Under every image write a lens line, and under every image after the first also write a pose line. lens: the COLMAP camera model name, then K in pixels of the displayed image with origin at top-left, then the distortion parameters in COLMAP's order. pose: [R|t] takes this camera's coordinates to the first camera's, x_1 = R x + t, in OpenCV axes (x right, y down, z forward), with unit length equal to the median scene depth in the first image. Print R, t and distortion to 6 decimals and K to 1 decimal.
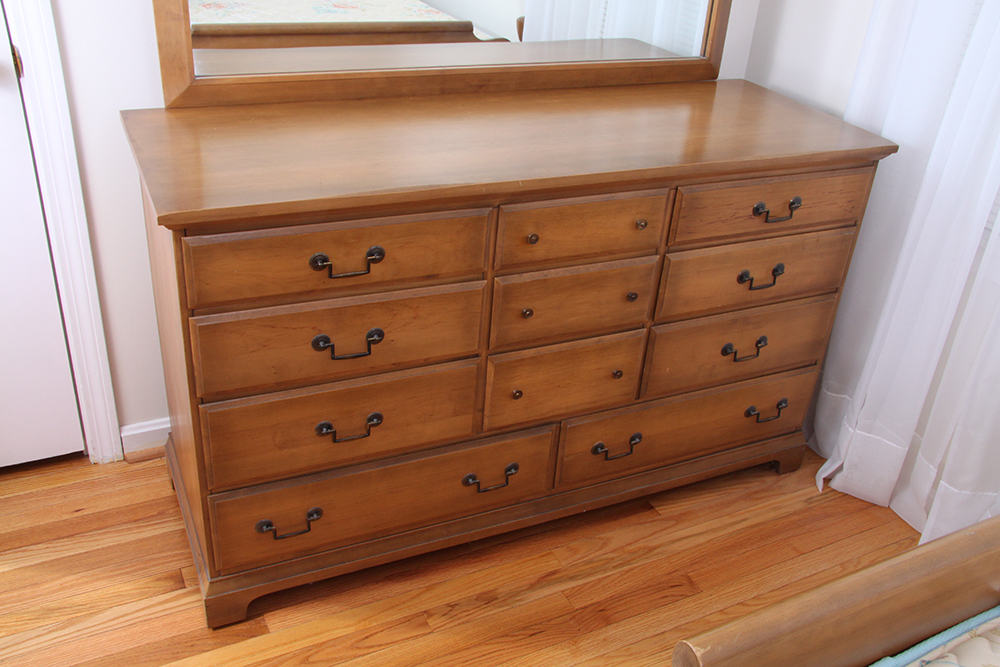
lens RADIAL K [[890.8, 0, 500.0], [0, 890.8, 333.5], [0, 0, 1]] dist [-0.064871, 0.006878]
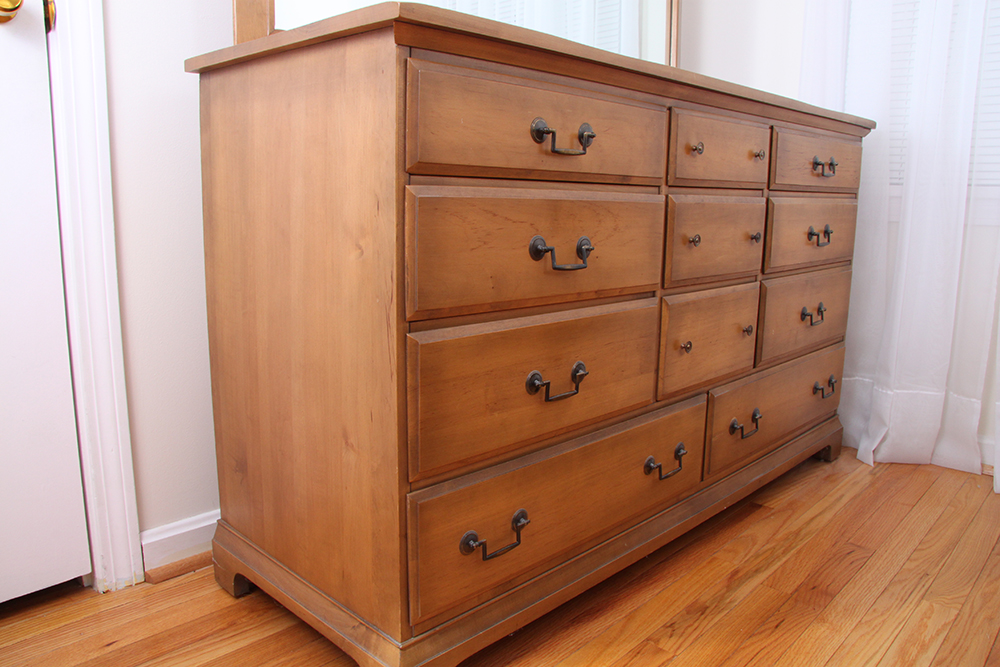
lens RADIAL K [[749.3, 0, 500.0], [0, 749.3, 333.5], [0, 0, 1]] dist [-0.161117, 0.091924]
pose [[0.937852, -0.124267, 0.324023, -0.362665], [0.216889, 0.938763, -0.267735, 0.197753], [-0.270910, 0.321373, 0.907374, 0.360611]]
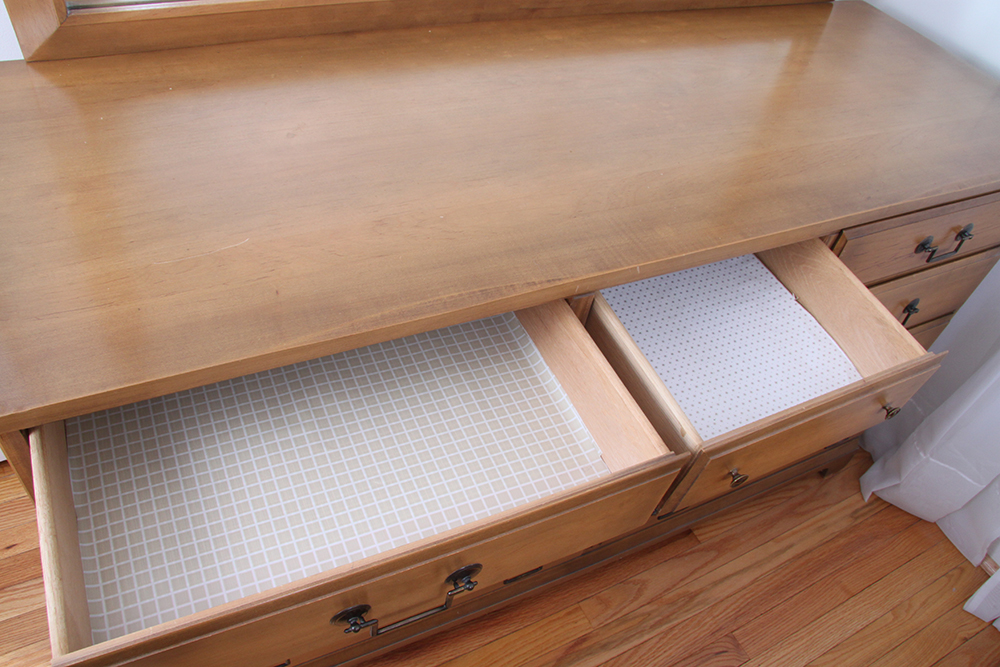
lens RADIAL K [[749.3, 0, 500.0], [0, 749.3, 333.5], [0, 0, 1]] dist [-0.161117, 0.091924]
pose [[0.997623, 0.036599, 0.058392, -0.072807], [-0.051831, 0.956898, 0.285763, -0.212037], [-0.045416, -0.288110, 0.956520, 0.432780]]
